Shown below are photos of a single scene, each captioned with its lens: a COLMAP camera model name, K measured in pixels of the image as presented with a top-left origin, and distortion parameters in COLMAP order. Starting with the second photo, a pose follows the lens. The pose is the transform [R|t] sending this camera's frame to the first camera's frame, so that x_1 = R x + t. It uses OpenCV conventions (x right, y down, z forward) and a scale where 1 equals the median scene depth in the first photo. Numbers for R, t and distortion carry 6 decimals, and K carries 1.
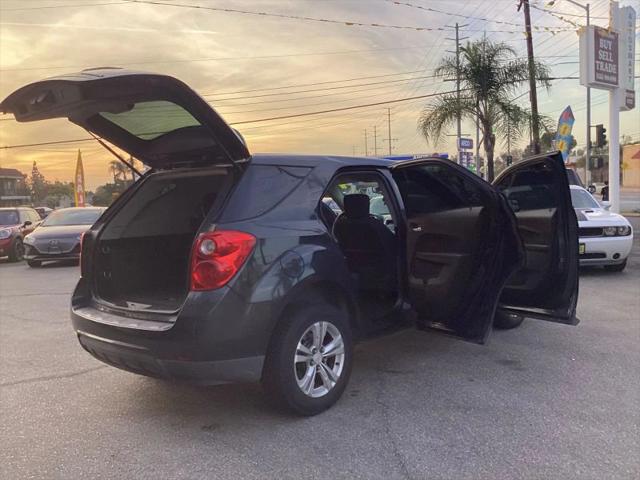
lens RADIAL K [[589.3, 0, 320.0], [0, 589.3, 240.0], [0, 0, 1]] dist [0.120748, -0.231423]
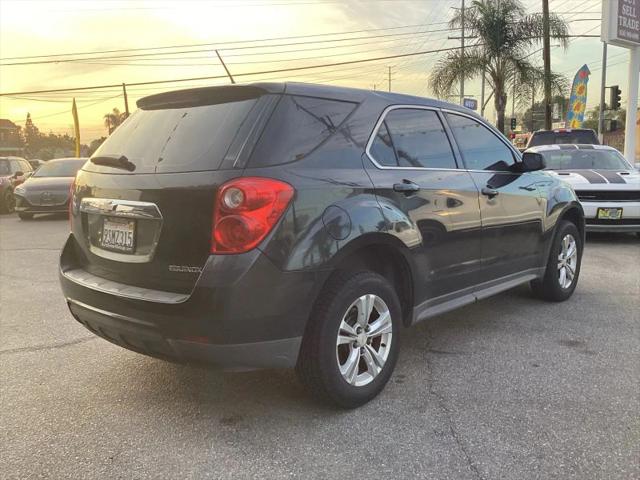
lens RADIAL K [[594.8, 0, 320.0], [0, 594.8, 240.0], [0, 0, 1]] dist [0.096586, -0.145774]
pose [[0.999717, 0.023234, 0.005115, -0.054997], [-0.023525, 0.997482, 0.066910, 0.008061], [-0.003548, -0.067012, 0.997746, 0.150052]]
